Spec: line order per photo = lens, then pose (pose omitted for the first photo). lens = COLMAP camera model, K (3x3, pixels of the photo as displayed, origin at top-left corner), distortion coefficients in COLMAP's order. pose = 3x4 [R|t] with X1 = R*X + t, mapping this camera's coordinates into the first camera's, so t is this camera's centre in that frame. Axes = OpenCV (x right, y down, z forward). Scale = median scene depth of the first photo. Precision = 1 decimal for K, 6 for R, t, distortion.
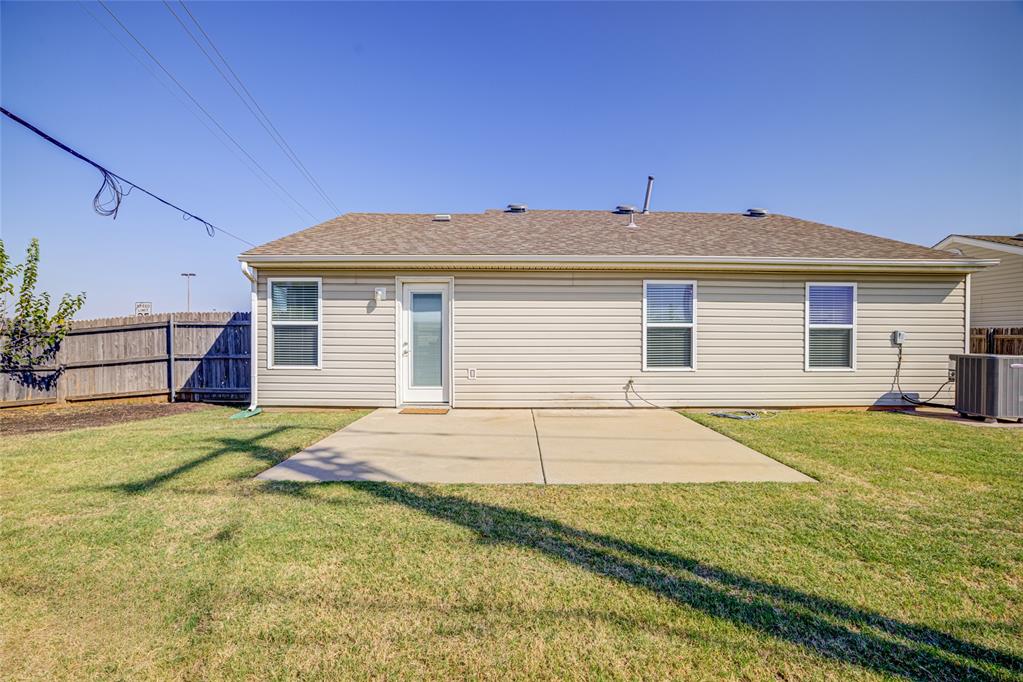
lens RADIAL K [[438.0, 0, 511.1], [0, 438.0, 348.3], [0, 0, 1]] dist [-0.036959, 0.010794]
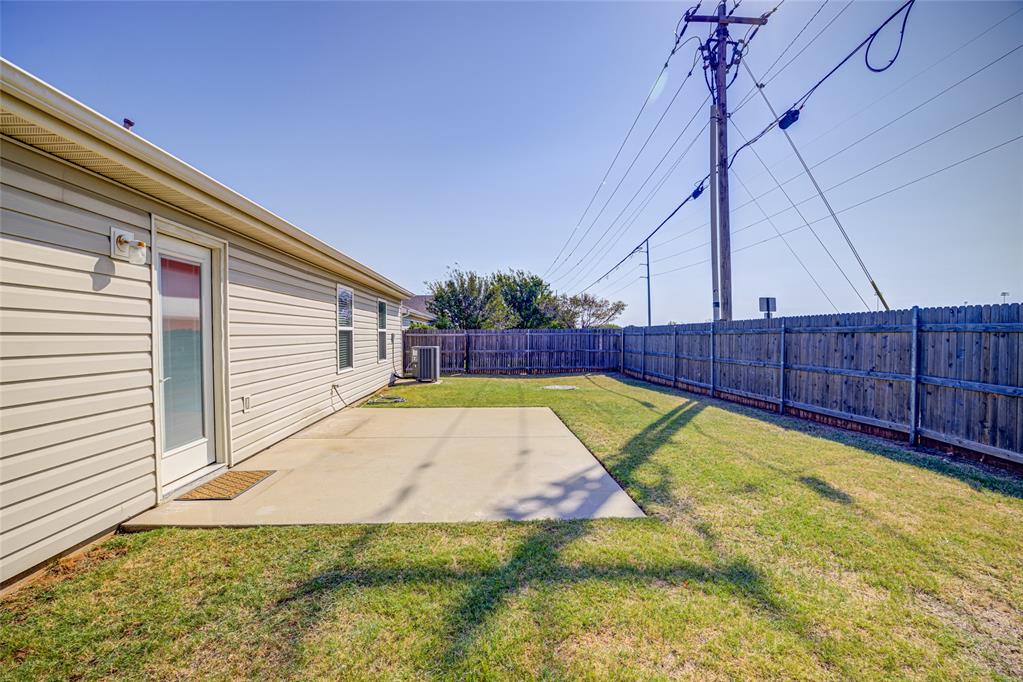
lens RADIAL K [[438.0, 0, 514.5], [0, 438.0, 341.5], [0, 0, 1]] dist [-0.036959, 0.010794]
pose [[-0.063231, -0.019742, 0.997804, -0.681924], [0.025513, 0.999446, 0.021392, -0.032122], [-0.997673, 0.026809, -0.062692, 0.620884]]
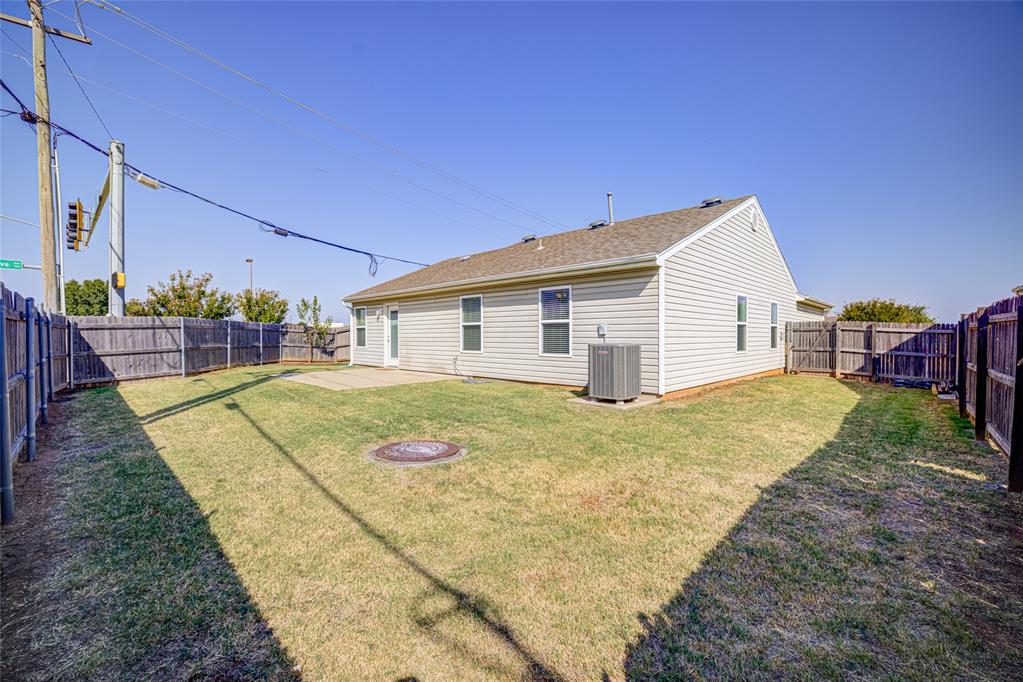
lens RADIAL K [[419.0, 0, 514.0], [0, 419.0, 338.3], [0, 0, 1]] dist [-0.037892, -0.000185]
pose [[0.726646, -0.001531, -0.687011, 1.424106], [-0.003648, 0.999975, -0.006087, 0.007793], [0.687003, 0.006929, 0.726622, 0.006304]]
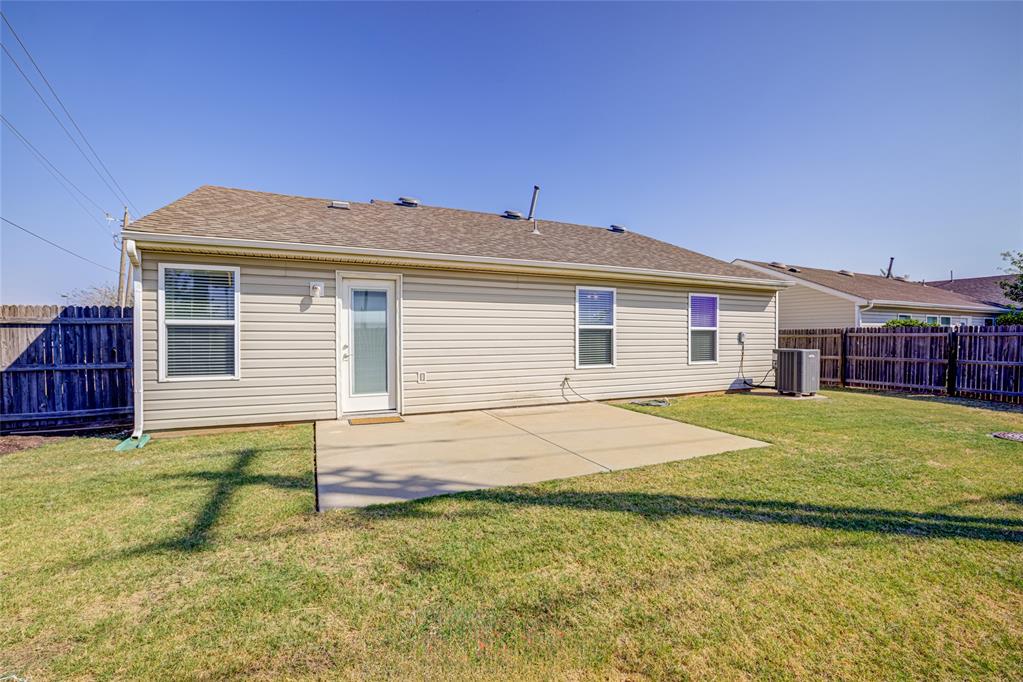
lens RADIAL K [[454.0, 0, 511.6], [0, 454.0, 350.3], [0, 0, 1]] dist [-0.028143, 0.003365]
pose [[0.910532, -0.016503, 0.413110, -0.300256], [0.014838, 0.999864, 0.007238, -0.004665], [-0.413173, -0.000461, 0.910652, 0.024080]]
